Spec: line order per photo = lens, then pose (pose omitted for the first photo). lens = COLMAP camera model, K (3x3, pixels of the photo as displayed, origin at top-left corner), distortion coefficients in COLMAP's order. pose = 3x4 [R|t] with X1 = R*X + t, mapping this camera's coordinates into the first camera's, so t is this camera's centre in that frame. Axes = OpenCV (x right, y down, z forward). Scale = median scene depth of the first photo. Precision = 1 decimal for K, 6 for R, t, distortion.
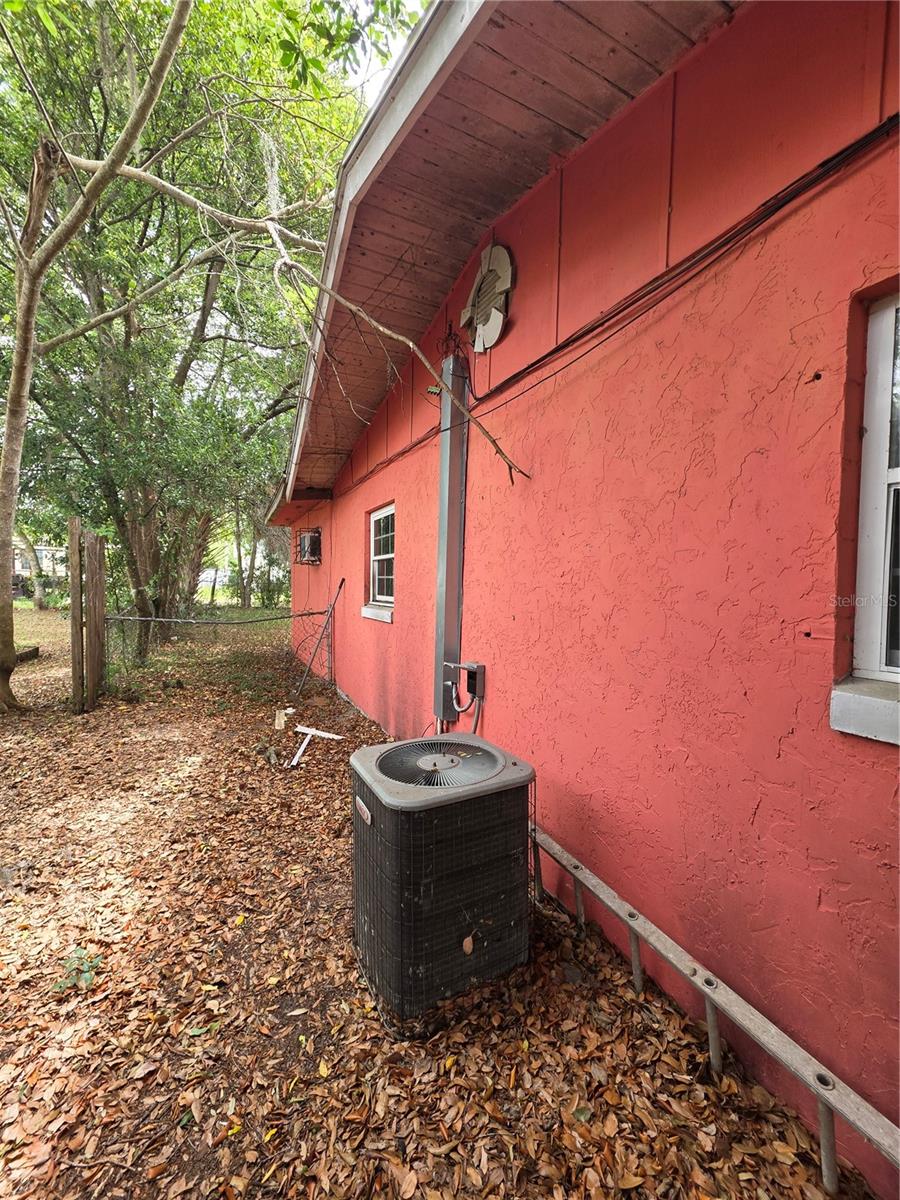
lens RADIAL K [[482.9, 0, 455.2], [0, 482.9, 598.2], [0, 0, 1]] dist [-0.000030, 0.000362]
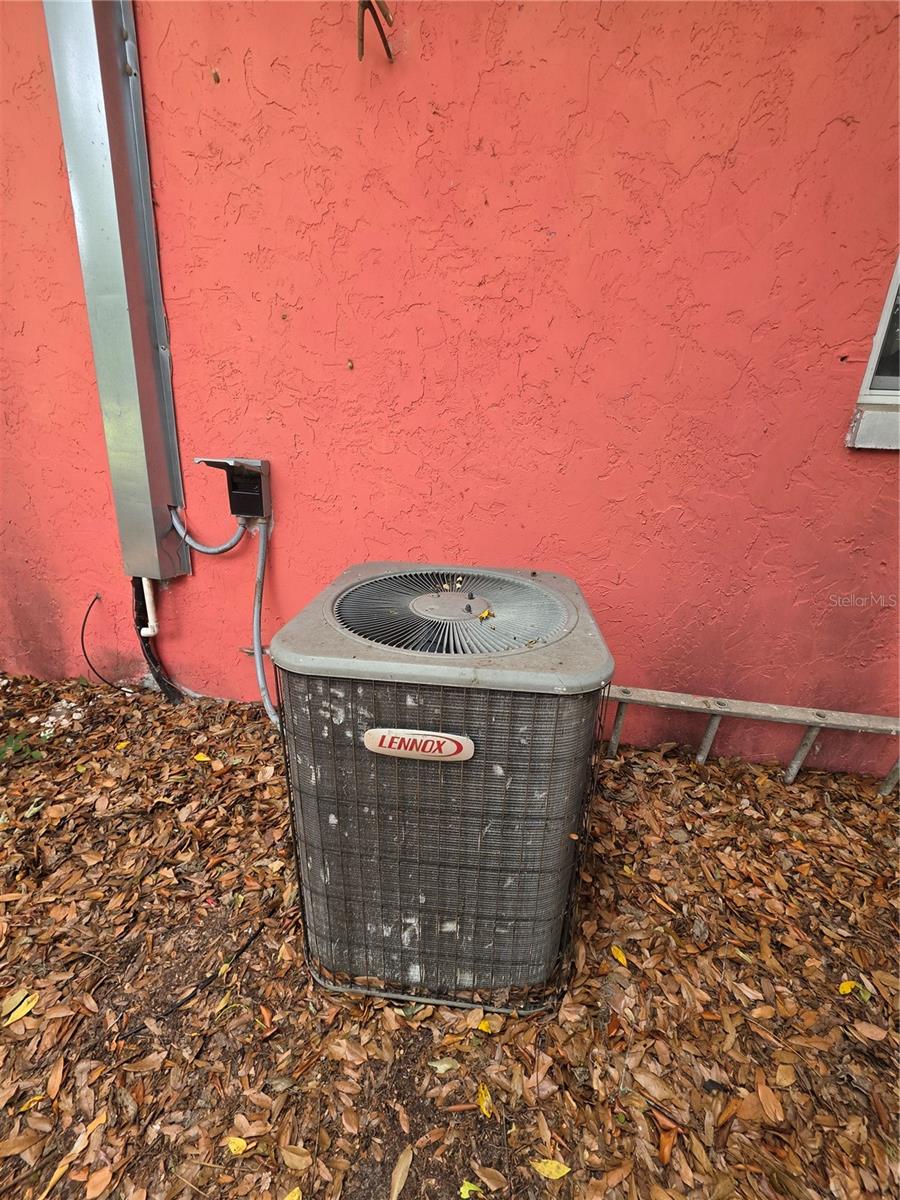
lens RADIAL K [[482.9, 0, 448.6], [0, 482.9, 602.3], [0, 0, 1]] dist [-0.000030, 0.000362]
pose [[0.546455, -0.265809, 0.794186, -0.362502], [-0.008069, 0.946580, 0.322367, 0.127388], [-0.837449, -0.182568, 0.515119, 0.569018]]
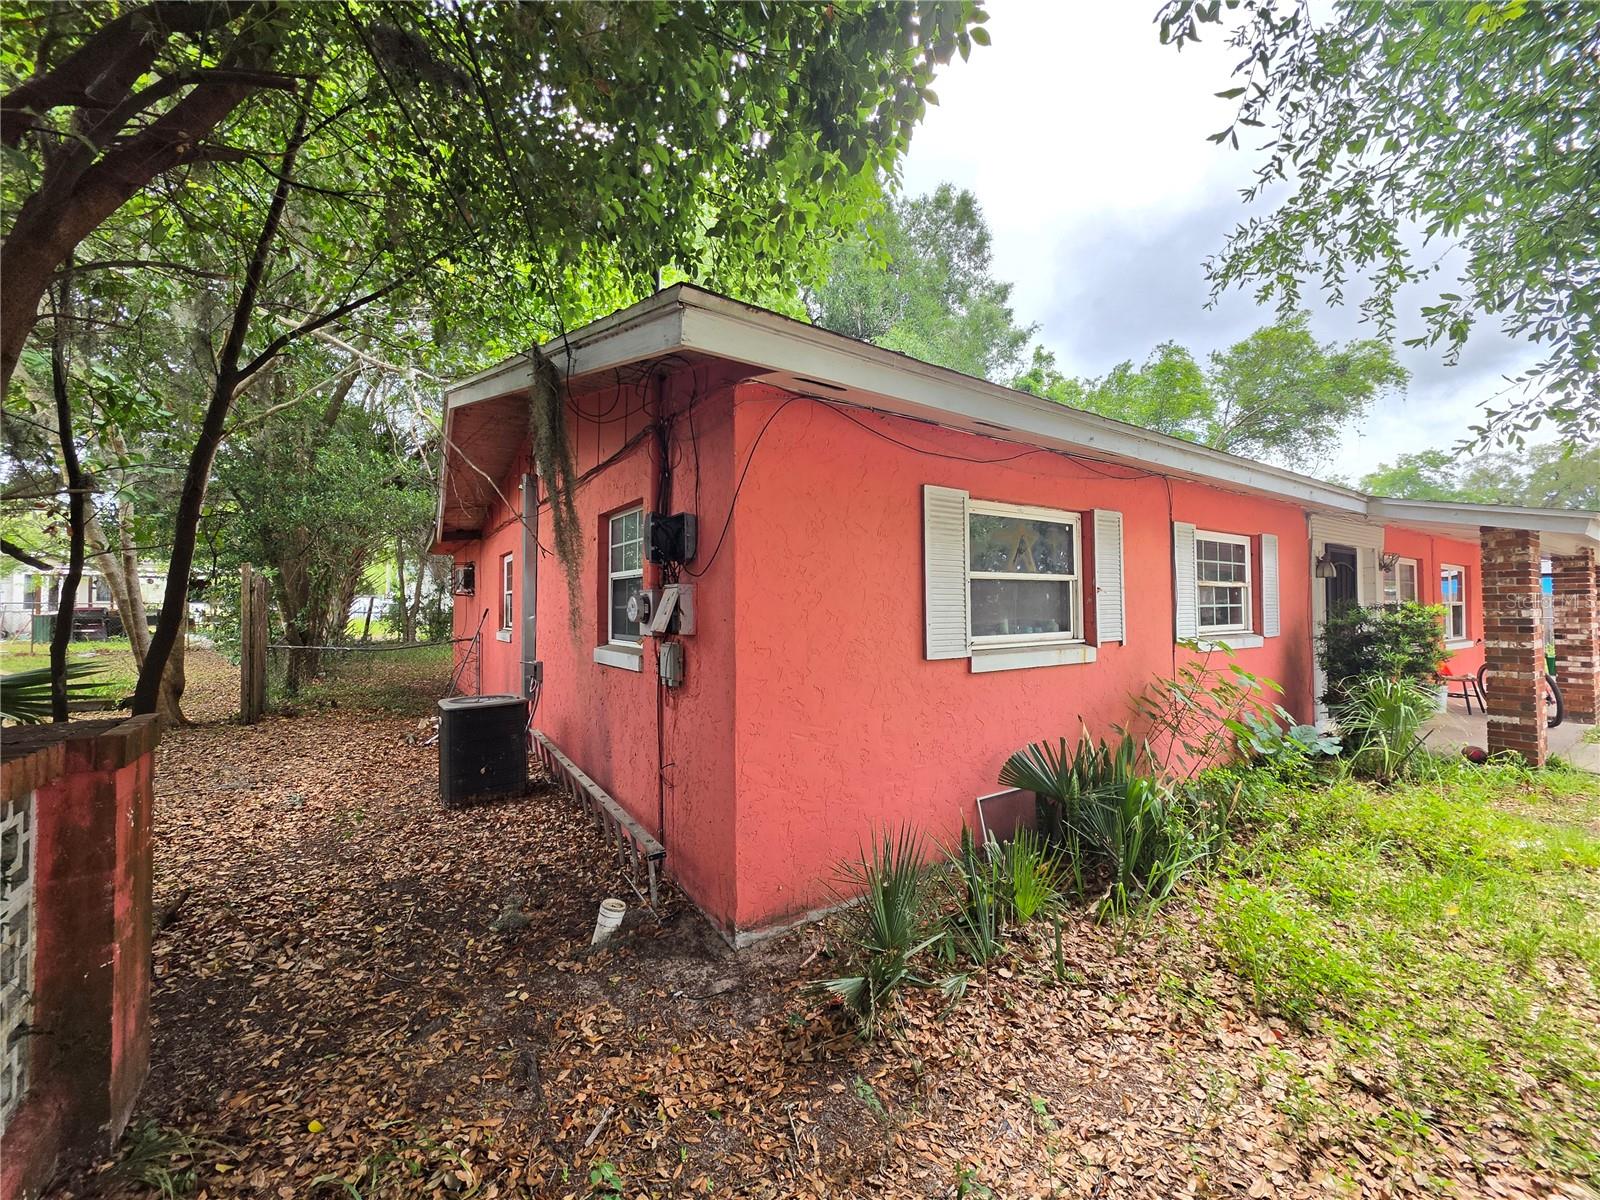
lens RADIAL K [[643.9, 0, 790.3], [0, 643.9, 593.2], [0, 0, 1]] dist [-0.000030, 0.000362]
pose [[0.993140, -0.013160, 0.116190, 0.730441], [0.019491, 0.998377, -0.053515, 0.043484], [-0.115297, 0.055413, 0.991784, -1.451160]]
